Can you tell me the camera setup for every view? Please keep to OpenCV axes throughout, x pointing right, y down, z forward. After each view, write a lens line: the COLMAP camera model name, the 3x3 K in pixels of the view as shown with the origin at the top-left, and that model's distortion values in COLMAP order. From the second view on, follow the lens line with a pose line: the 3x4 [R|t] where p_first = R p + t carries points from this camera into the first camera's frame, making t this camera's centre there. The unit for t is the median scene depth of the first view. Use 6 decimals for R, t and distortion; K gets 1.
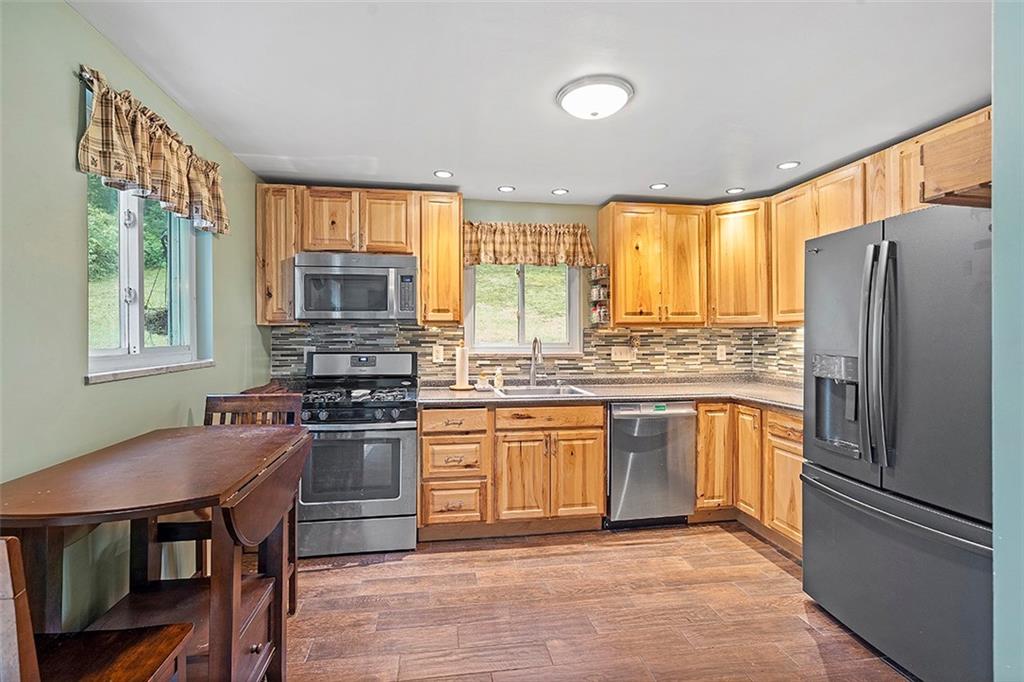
lens RADIAL K [[469.2, 0, 481.6], [0, 469.2, 333.6], [0, 0, 1]] dist [-0.003169, 0.001885]
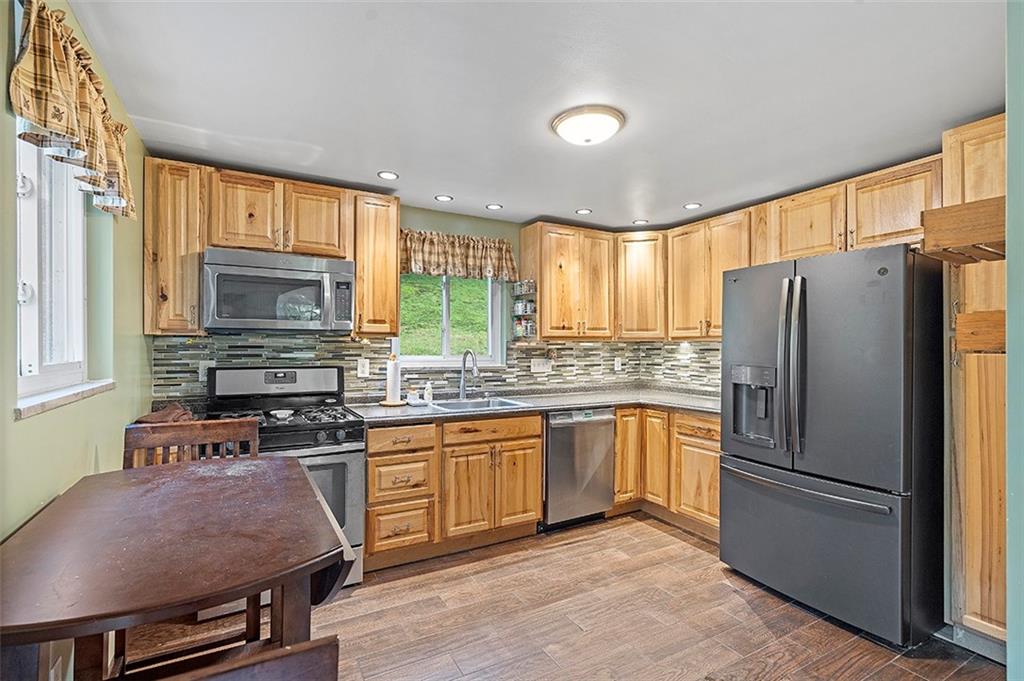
lens RADIAL K [[469.2, 0, 514.6], [0, 469.2, 345.4], [0, 0, 1]] dist [-0.003169, 0.001885]
pose [[0.937612, 0.004560, 0.347653, -0.164765], [-0.004726, 0.999989, -0.000369, -0.002489], [-0.347651, -0.001297, 0.937623, 0.036734]]
